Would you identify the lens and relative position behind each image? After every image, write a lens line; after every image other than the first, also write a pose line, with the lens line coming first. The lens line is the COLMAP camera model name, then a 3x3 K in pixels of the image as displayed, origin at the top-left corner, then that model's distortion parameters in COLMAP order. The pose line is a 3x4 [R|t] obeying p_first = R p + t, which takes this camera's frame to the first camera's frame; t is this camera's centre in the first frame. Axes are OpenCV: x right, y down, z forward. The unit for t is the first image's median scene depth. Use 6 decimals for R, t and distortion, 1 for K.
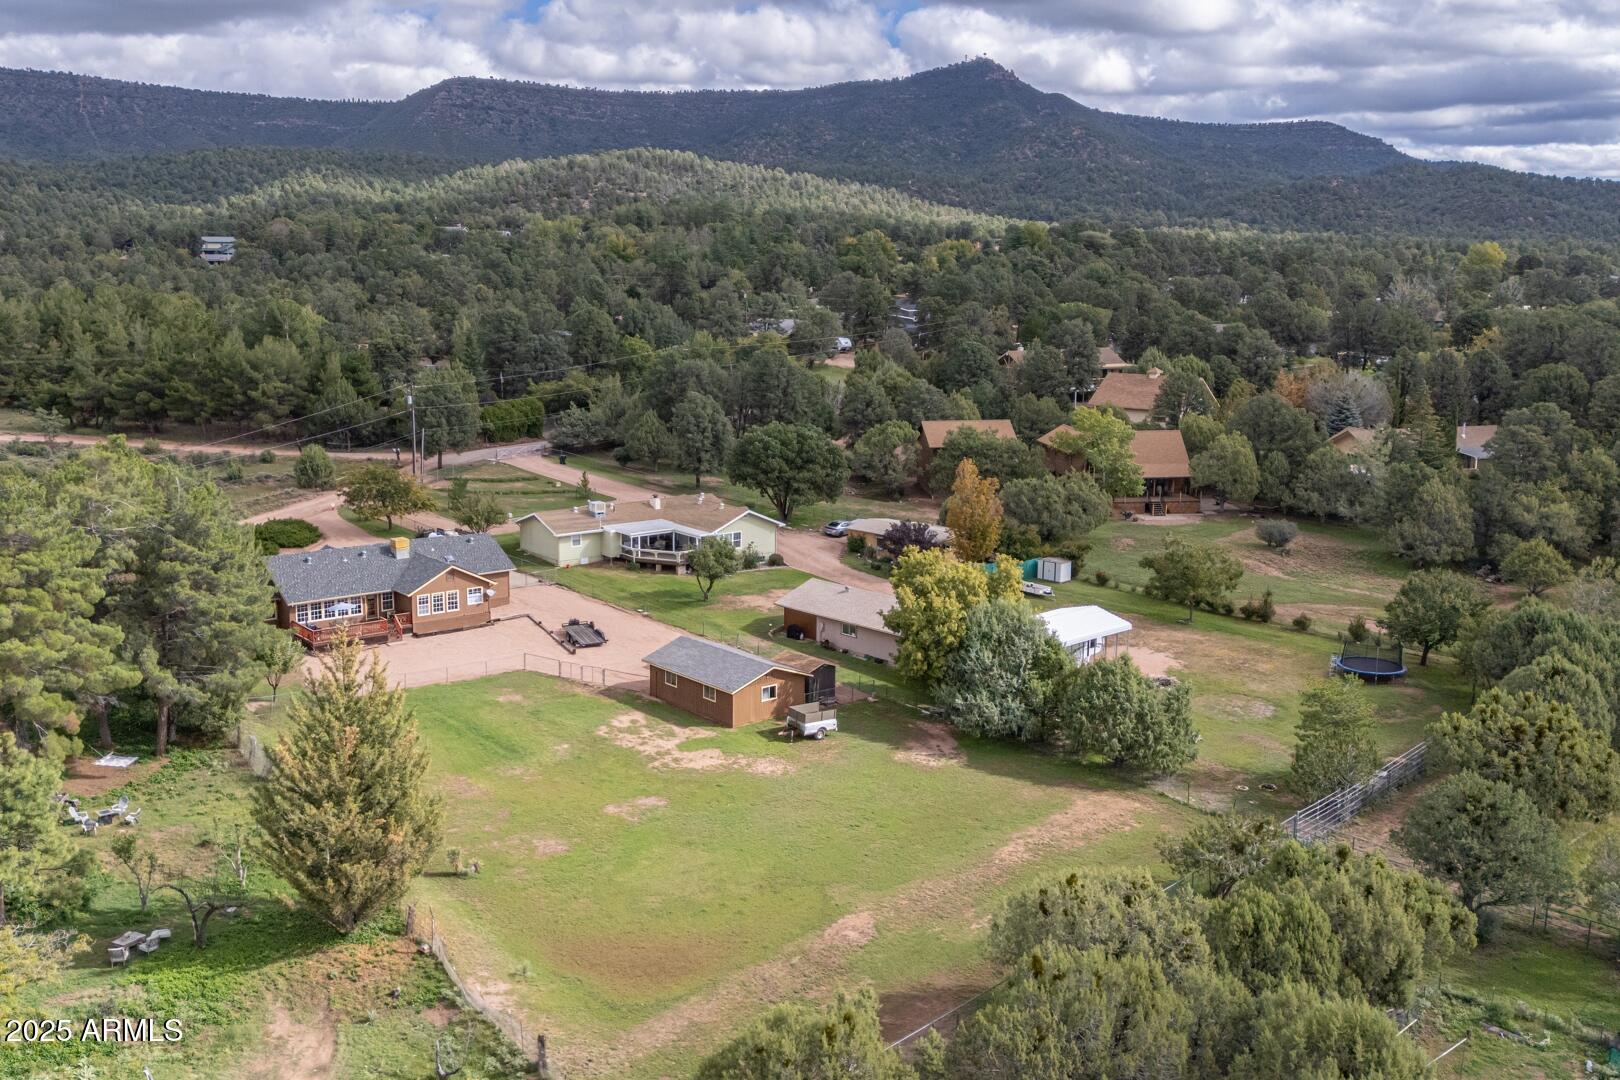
lens RADIAL K [[1376.1, 0, 810.0], [0, 1376.1, 540.0], [0, 0, 1]] dist [0.009571, 0.001710]
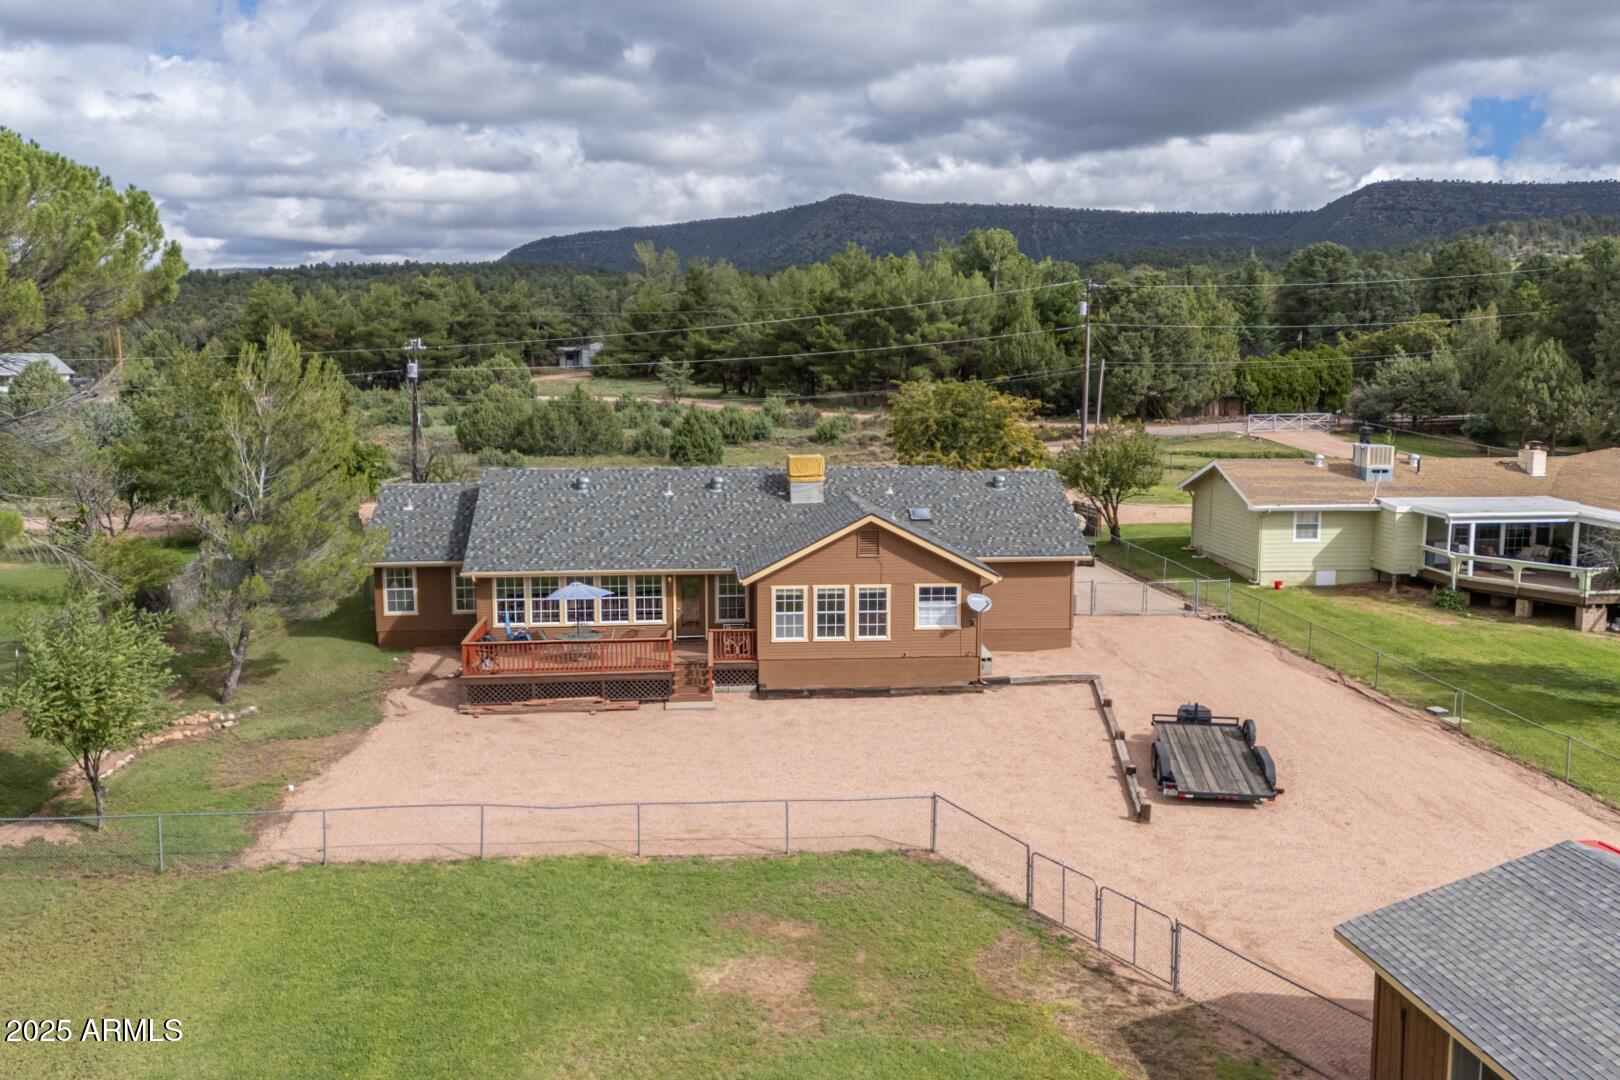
lens RADIAL K [[1376.1, 0, 810.0], [0, 1376.1, 540.0], [0, 0, 1]] dist [0.009571, 0.001710]
pose [[0.813523, 0.058712, -0.578561, -0.051997], [-0.095307, 0.994899, -0.033050, 0.032717], [0.573669, 0.082028, 0.814969, 0.583020]]
